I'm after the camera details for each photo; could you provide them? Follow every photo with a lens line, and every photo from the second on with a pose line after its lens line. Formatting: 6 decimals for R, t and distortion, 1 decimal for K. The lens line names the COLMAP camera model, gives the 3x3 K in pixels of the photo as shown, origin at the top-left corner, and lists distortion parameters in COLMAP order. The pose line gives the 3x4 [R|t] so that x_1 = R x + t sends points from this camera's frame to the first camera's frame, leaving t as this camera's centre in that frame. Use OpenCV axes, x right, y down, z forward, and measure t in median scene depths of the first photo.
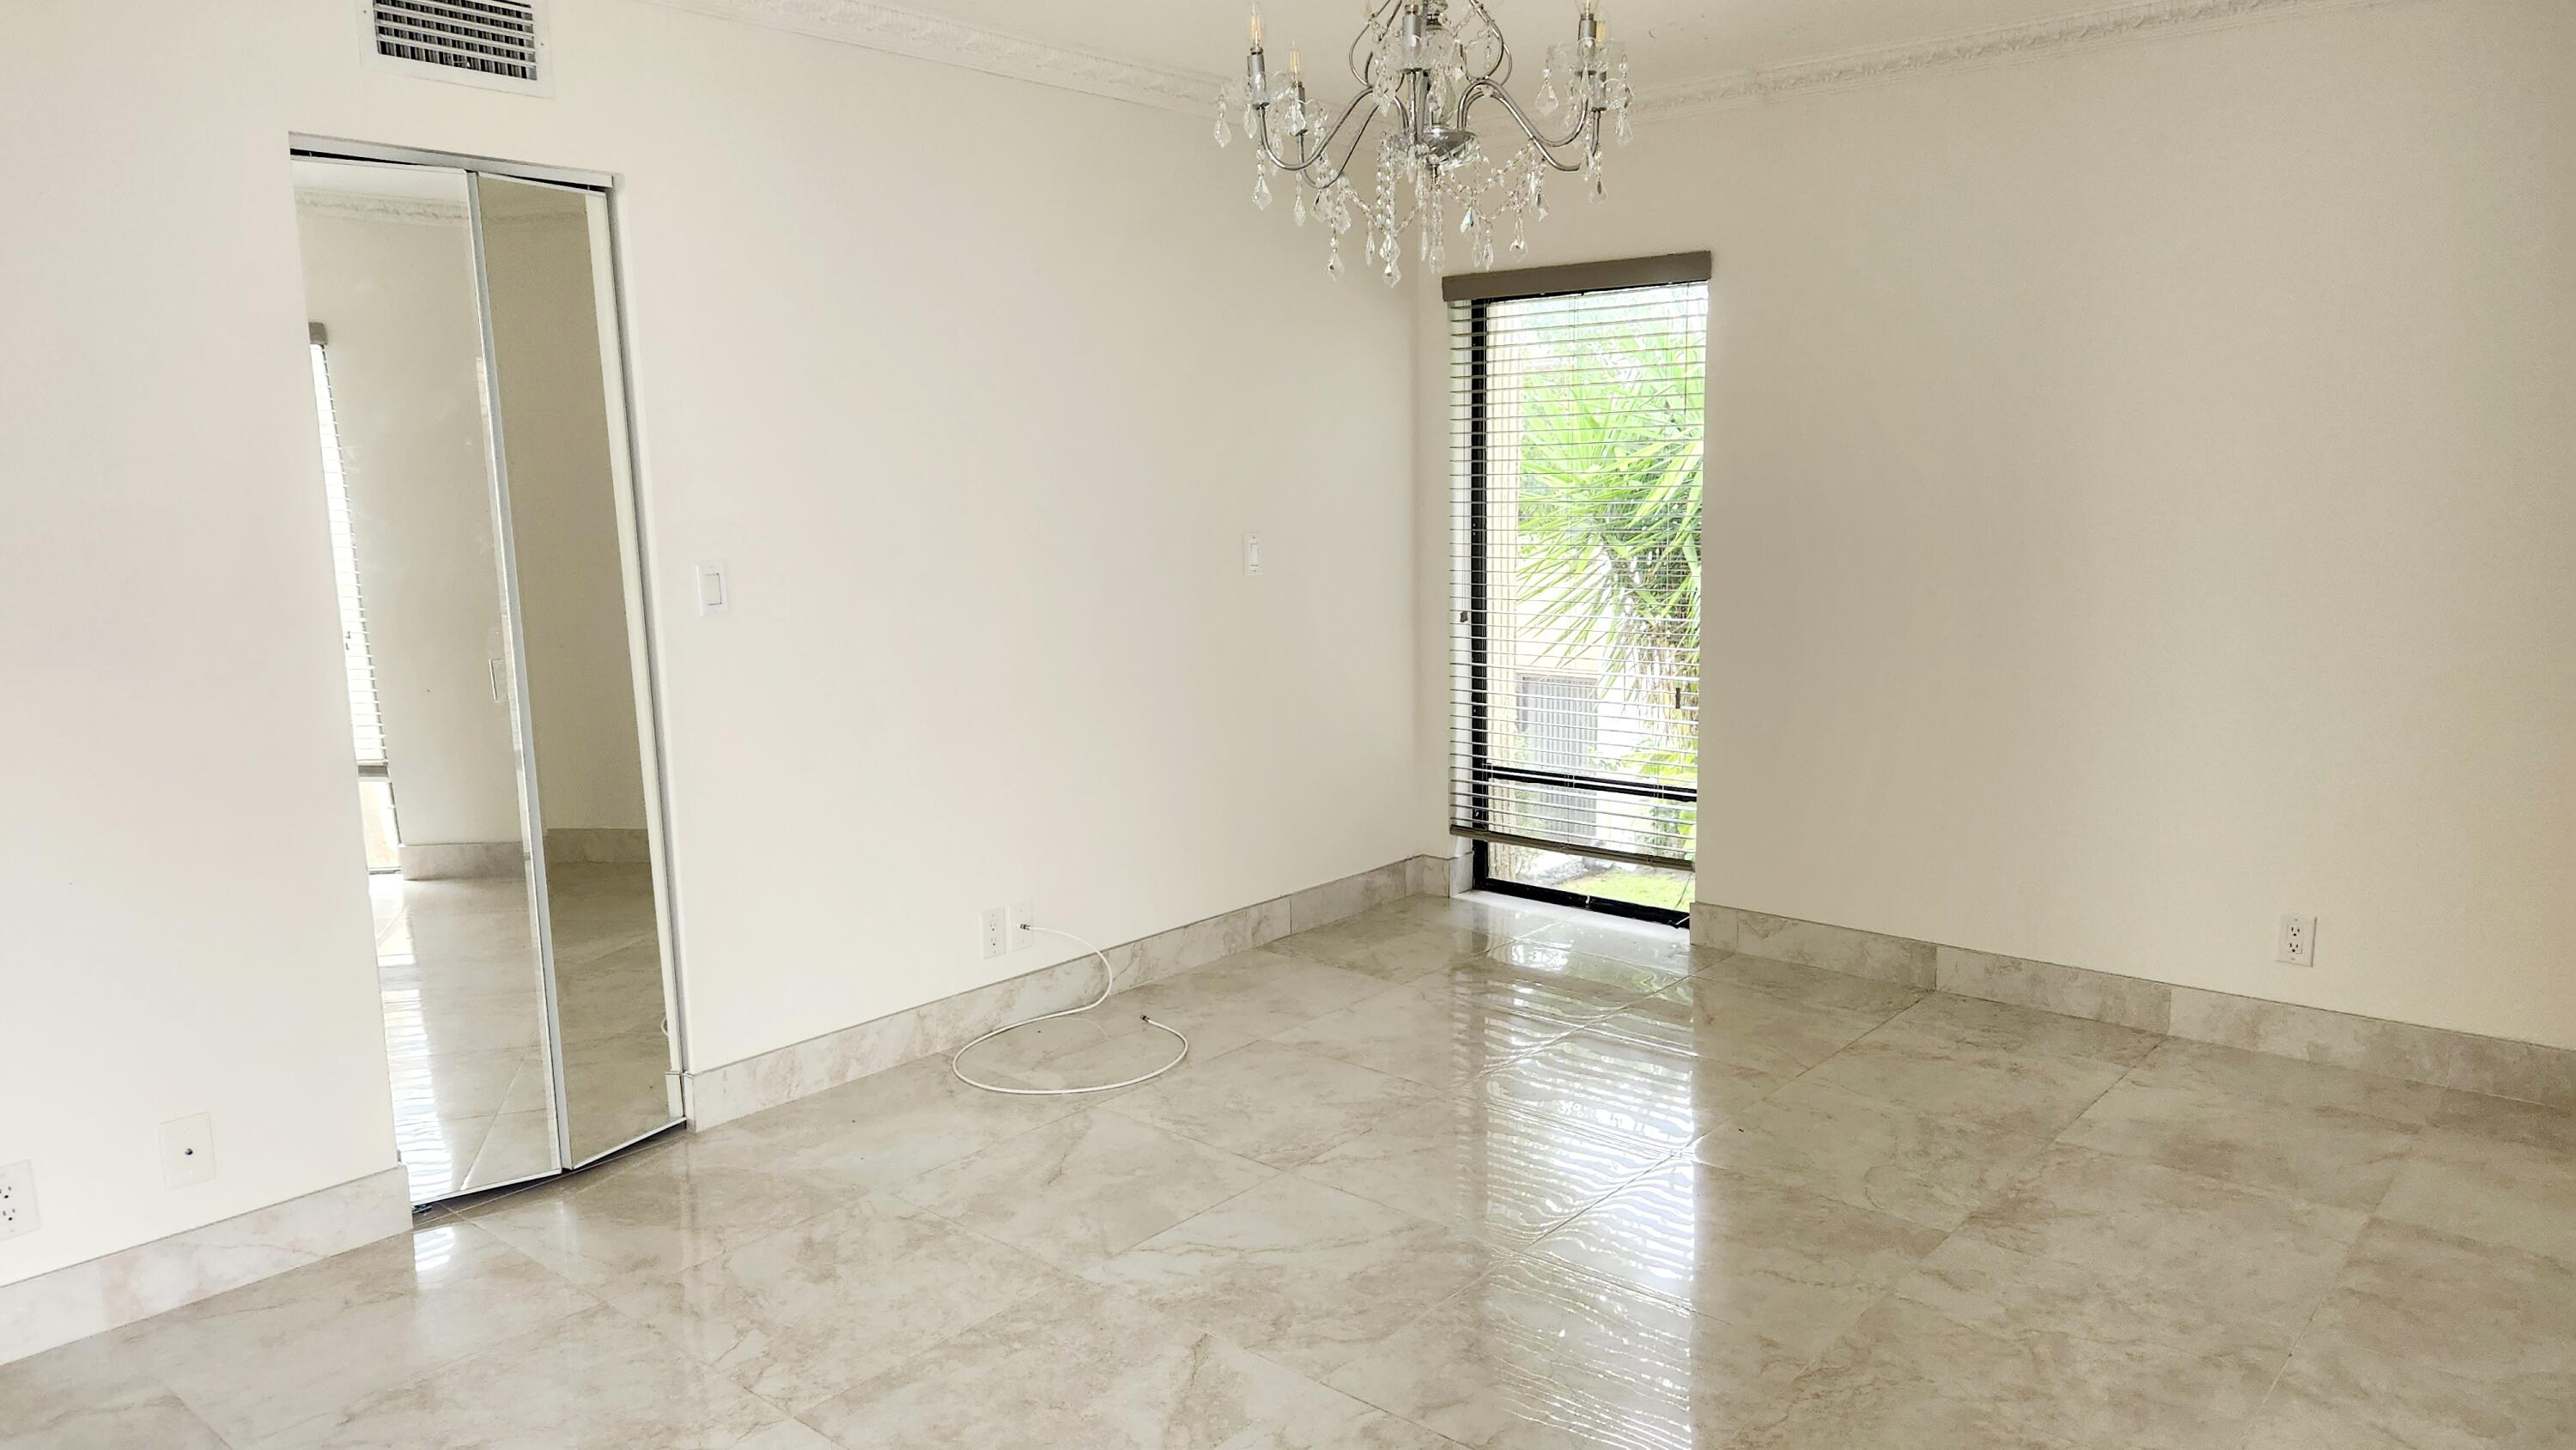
lens RADIAL K [[1703.1, 0, 1286.3], [0, 1703.1, 710.4], [0, 0, 1]] dist [0.054340, -0.043085]
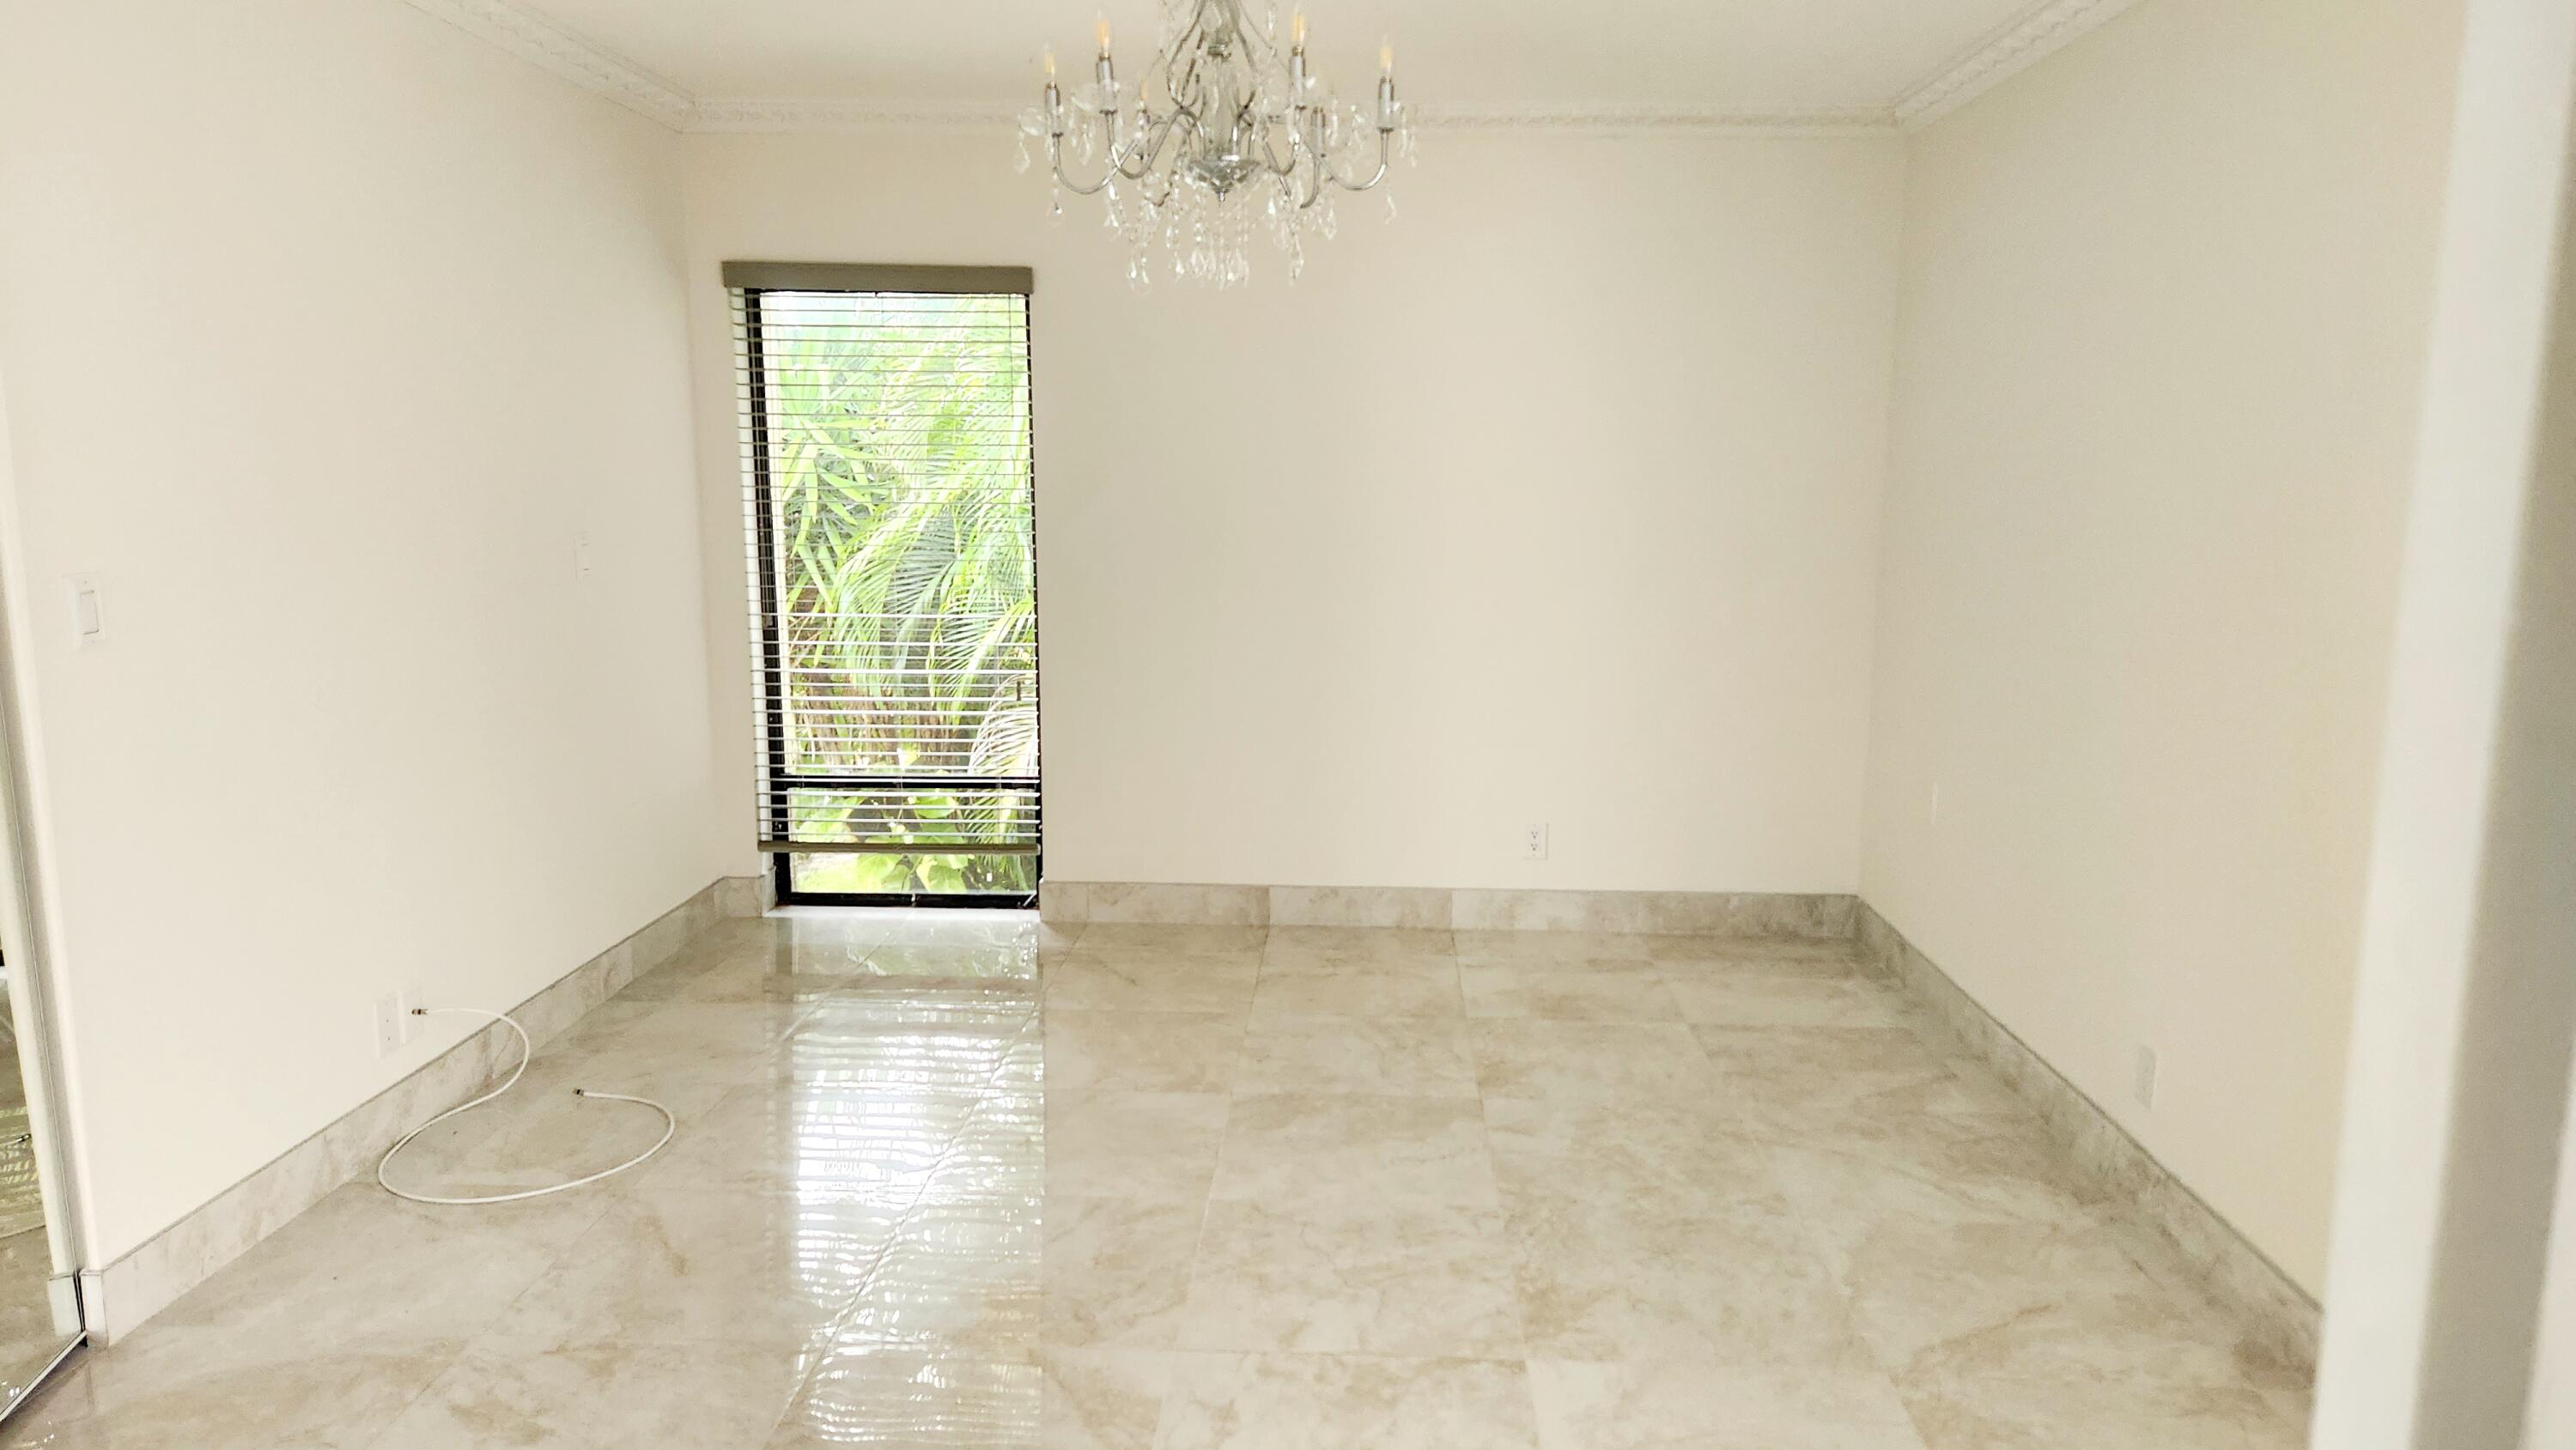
lens RADIAL K [[1703.1, 0, 1313.7], [0, 1703.1, 711.7], [0, 0, 1]] dist [0.054340, -0.043085]
pose [[0.786368, -0.070414, 0.613732, -0.315888], [0.070191, 0.997233, 0.024479, -0.007879], [-0.613758, 0.023829, 0.789135, 0.073002]]
